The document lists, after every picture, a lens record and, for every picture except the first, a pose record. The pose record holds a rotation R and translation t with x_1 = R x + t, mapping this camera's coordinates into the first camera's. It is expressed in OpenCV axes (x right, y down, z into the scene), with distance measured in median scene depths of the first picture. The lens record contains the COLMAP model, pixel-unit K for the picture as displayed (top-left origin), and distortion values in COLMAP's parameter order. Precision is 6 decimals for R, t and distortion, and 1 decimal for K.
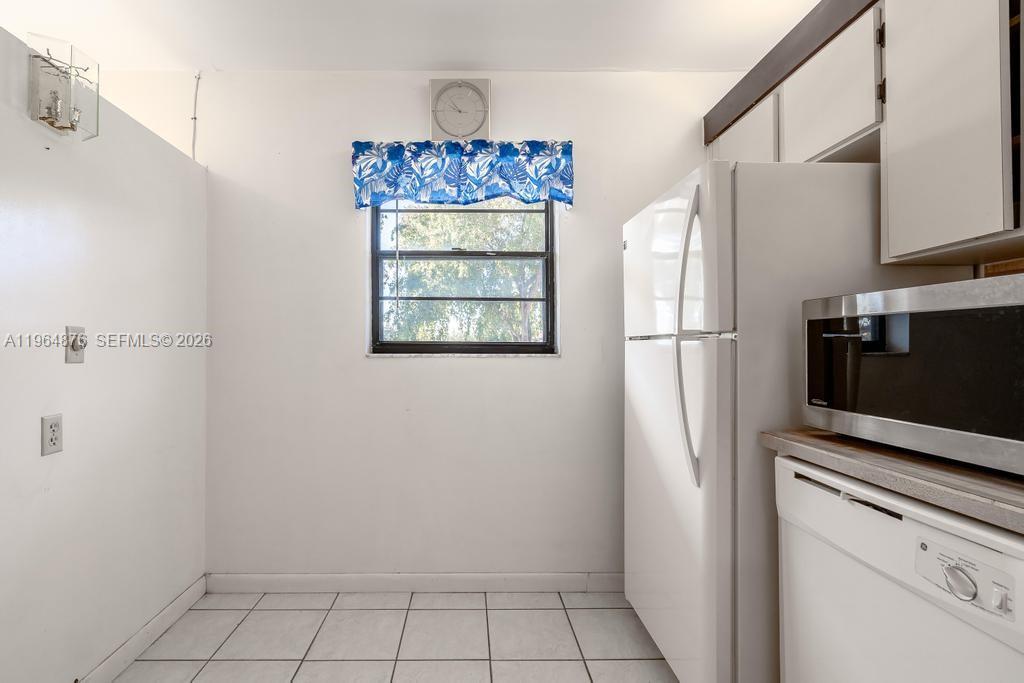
lens RADIAL K [[484.0, 0, 472.4], [0, 484.0, 344.6], [0, 0, 1]] dist [-0.001961, -0.000156]
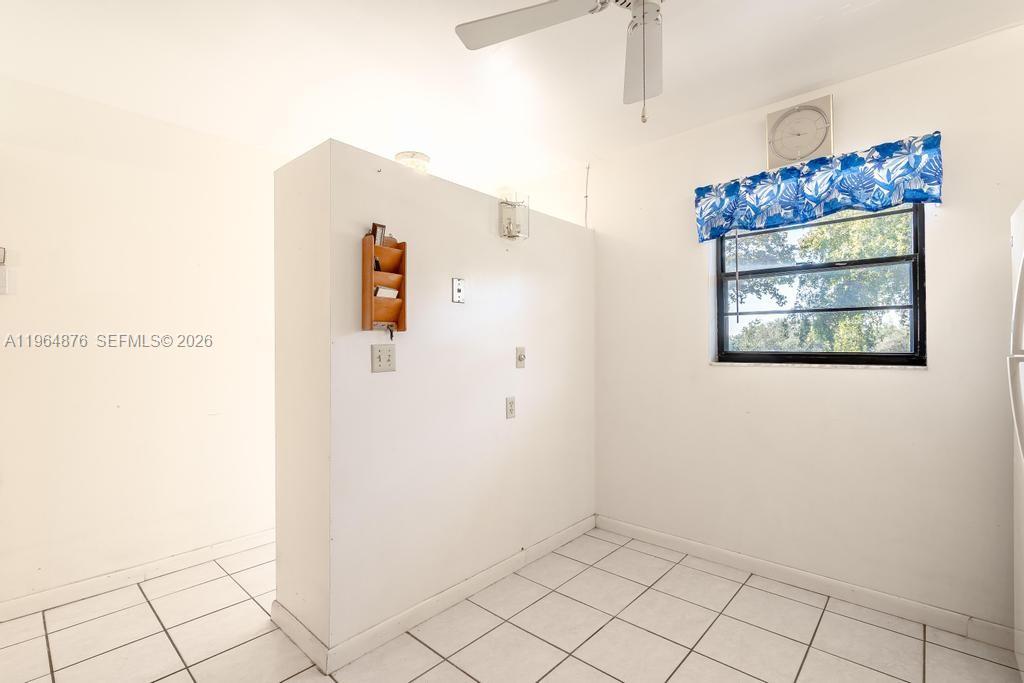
lens RADIAL K [[465.9, 0, 512.0], [0, 465.9, 341.5], [0, 0, 1]] dist [-0.001160, -0.000213]
pose [[0.738799, -0.011973, -0.673819, 0.199243], [0.011247, 0.999922, -0.005435, -0.032639], [0.673832, -0.003563, 0.738876, -0.182709]]
